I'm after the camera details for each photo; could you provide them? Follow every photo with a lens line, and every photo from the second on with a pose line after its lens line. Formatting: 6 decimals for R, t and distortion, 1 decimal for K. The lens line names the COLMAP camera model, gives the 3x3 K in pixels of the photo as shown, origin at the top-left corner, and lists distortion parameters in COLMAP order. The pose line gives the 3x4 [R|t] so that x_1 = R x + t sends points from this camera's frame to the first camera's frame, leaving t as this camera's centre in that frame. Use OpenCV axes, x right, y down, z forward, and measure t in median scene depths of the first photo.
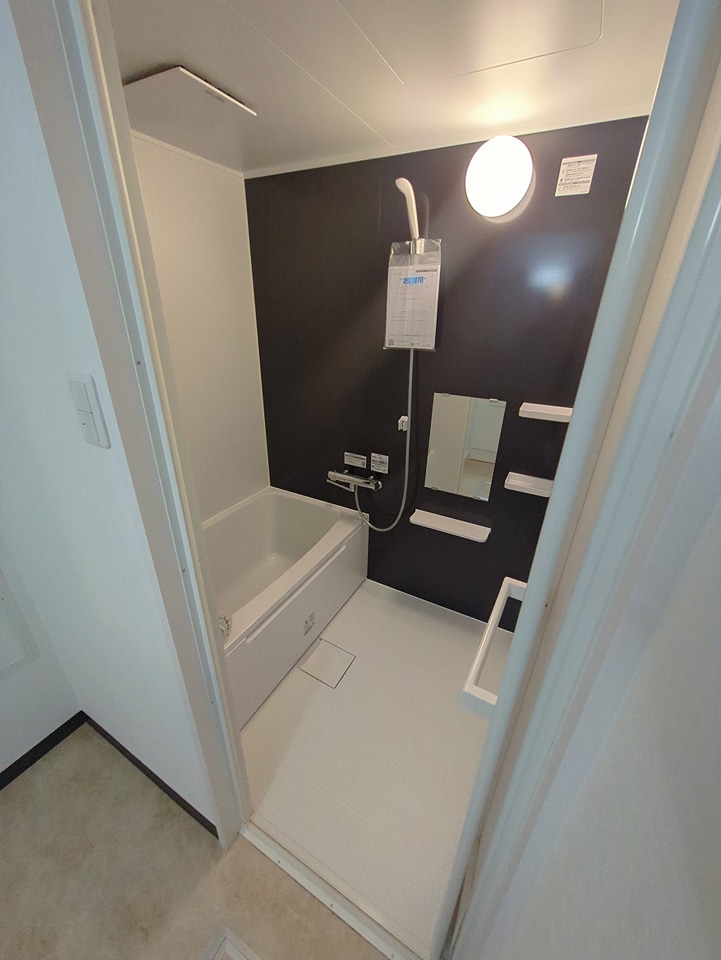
lens RADIAL K [[380.2, 0, 357.7], [0, 380.2, 481.2], [0, 0, 1]] dist [0.000987, 0.000408]
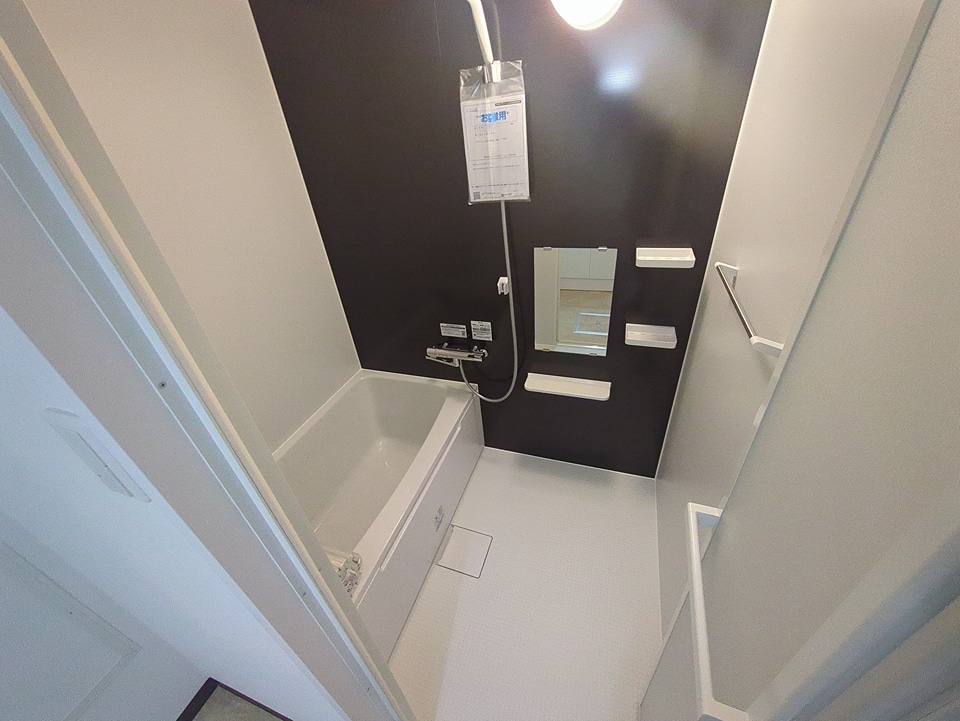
lens RADIAL K [[380.2, 0, 481.8], [0, 380.2, 360.2], [0, 0, 1]] dist [0.000987, 0.000408]
pose [[0.979716, -0.178834, 0.090418, -0.039863], [0.165195, 0.976164, 0.140765, -0.117855], [-0.113436, -0.122973, 0.985906, 0.113760]]
